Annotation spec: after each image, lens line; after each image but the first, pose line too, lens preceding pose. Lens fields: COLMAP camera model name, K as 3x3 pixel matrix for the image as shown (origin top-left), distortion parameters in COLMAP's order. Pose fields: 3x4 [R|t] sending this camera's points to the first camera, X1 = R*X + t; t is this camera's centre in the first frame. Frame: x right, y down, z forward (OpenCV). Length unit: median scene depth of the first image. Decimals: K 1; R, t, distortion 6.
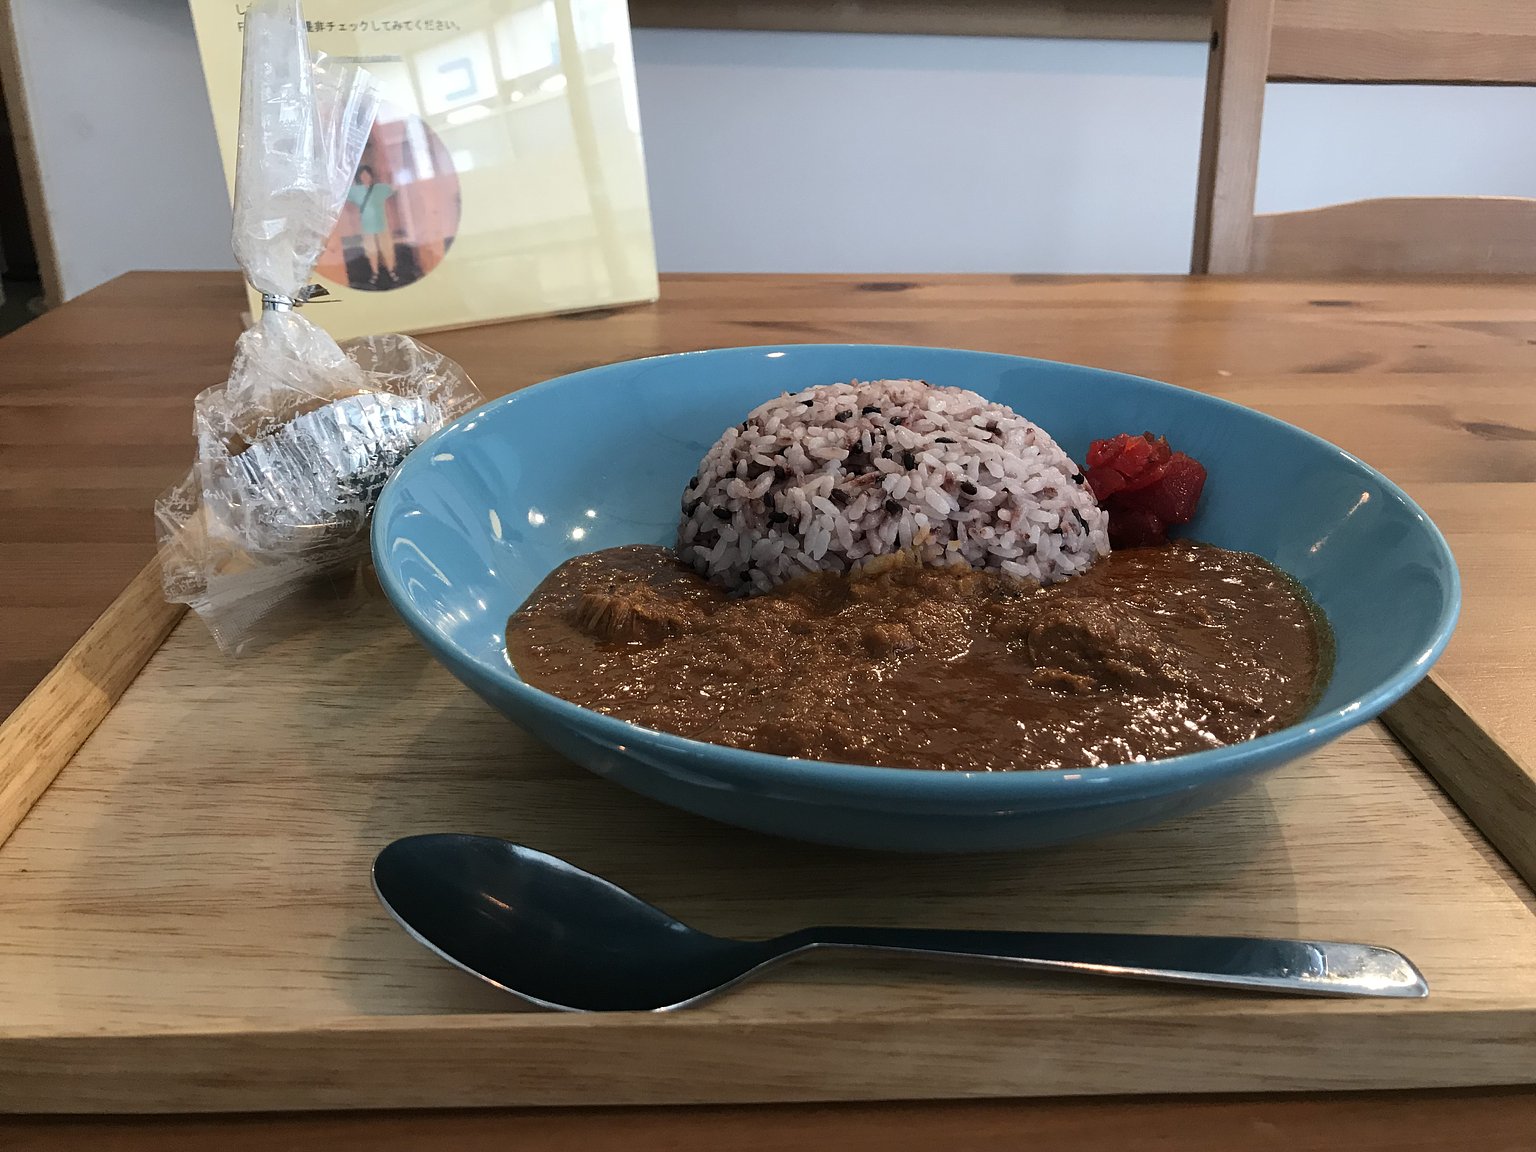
lens RADIAL K [[1282.8, 0, 760.4], [0, 1282.8, 569.0], [0, 0, 1]] dist [0.014796, 0.003323]
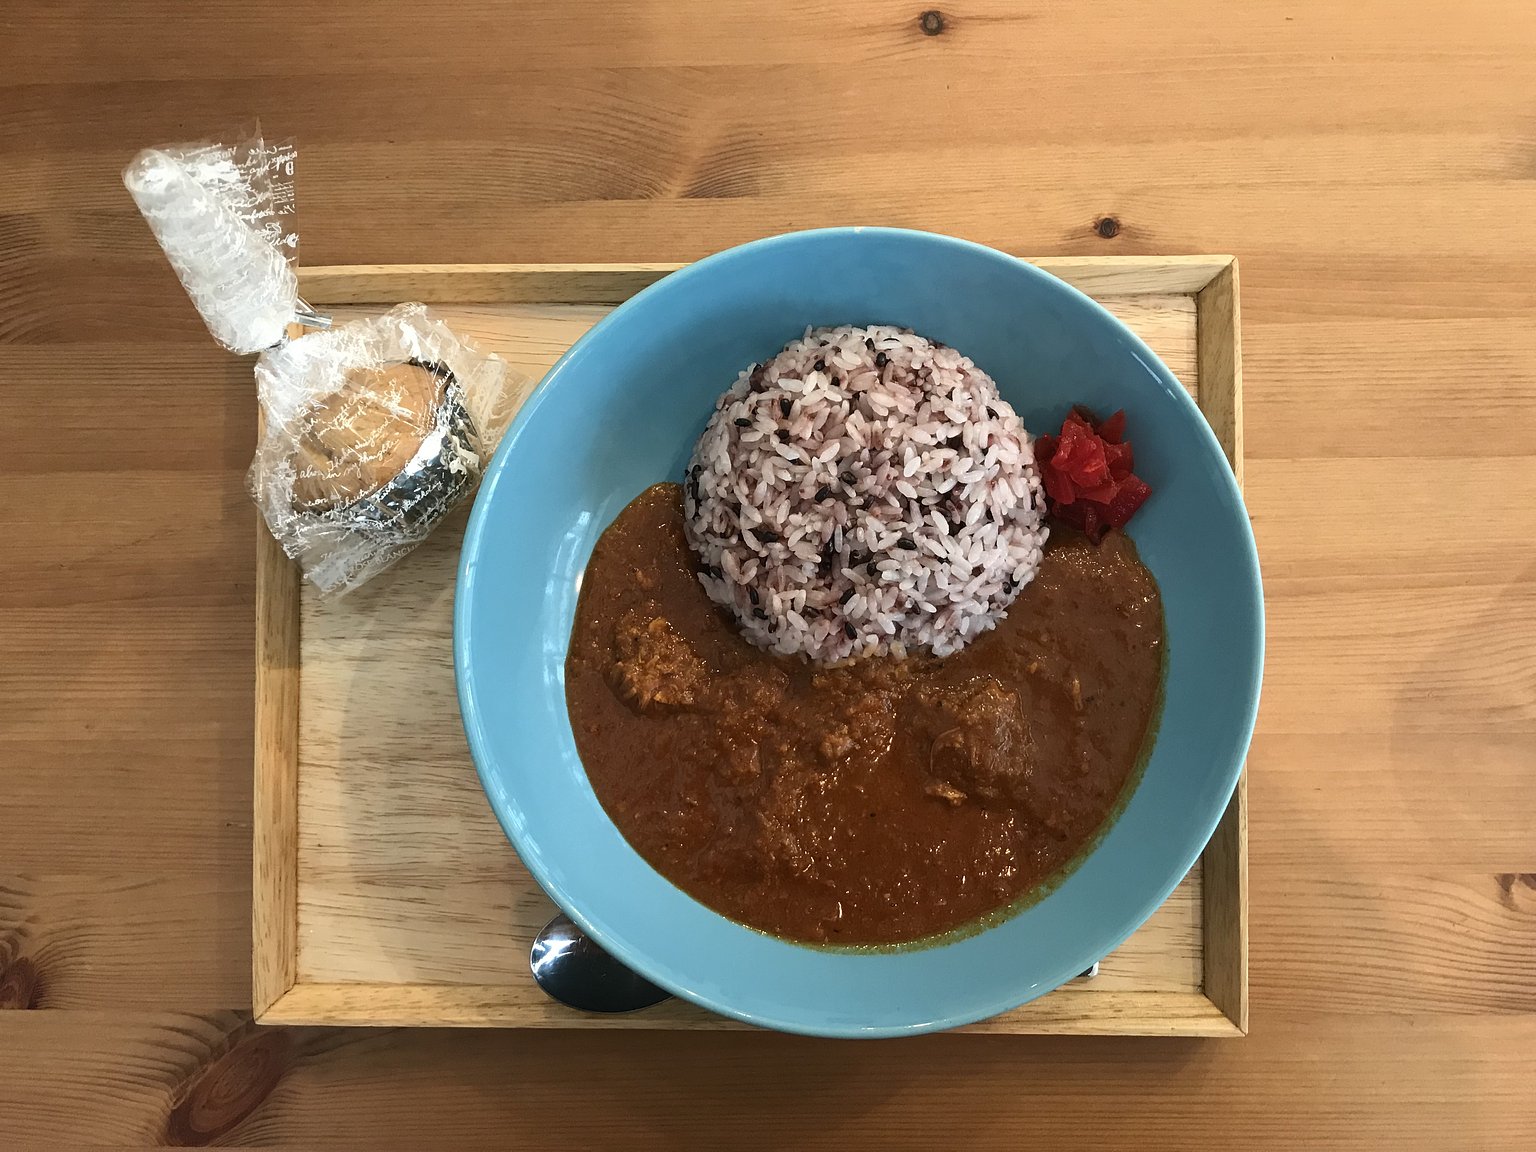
lens RADIAL K [[1281.1, 0, 811.0], [0, 1281.1, 575.7], [0, 0, 1]] dist [-0.006596, -0.007296]
pose [[0.998747, 0.043451, -0.024842, 0.093772], [0.002194, 0.457861, 0.889021, -1.189244], [0.050003, -0.887961, 0.457192, 0.465646]]
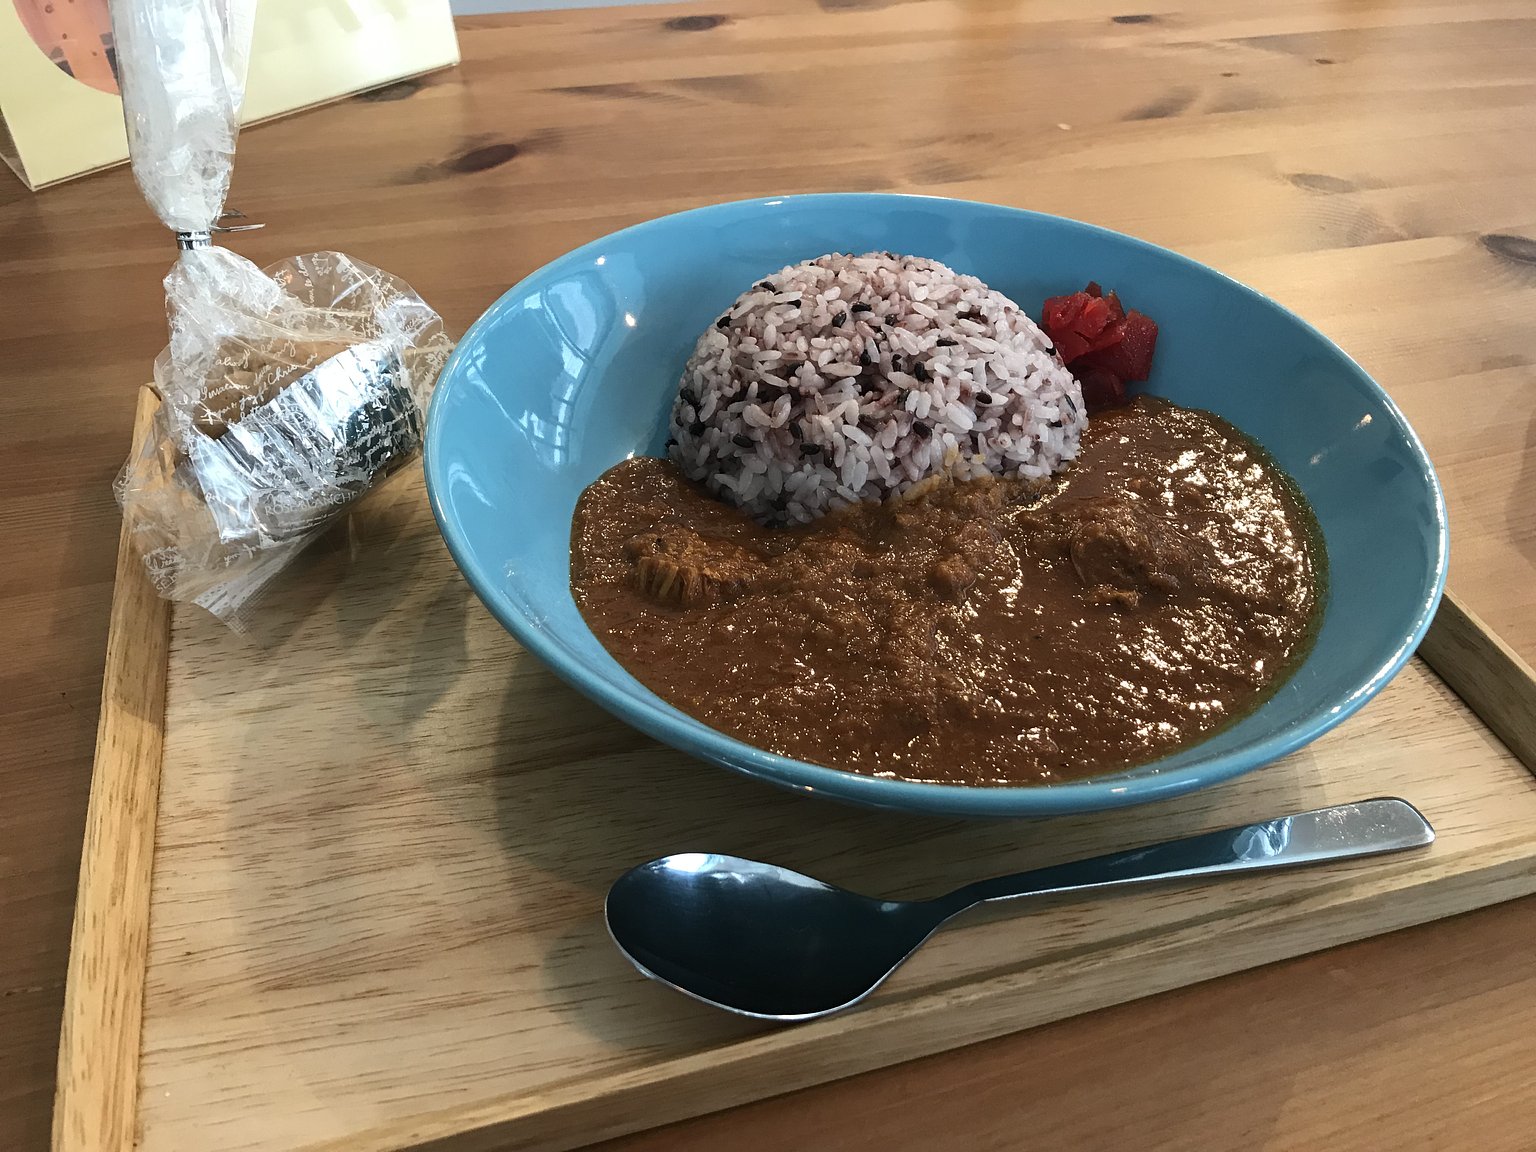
lens RADIAL K [[1282.8, 0, 760.4], [0, 1282.8, 569.0], [0, 0, 1]] dist [0.014796, 0.003323]
pose [[0.969401, -0.142963, 0.199557, -0.243559], [0.084020, 0.957049, 0.277485, -0.237318], [-0.230656, -0.252227, 0.939776, 0.029292]]
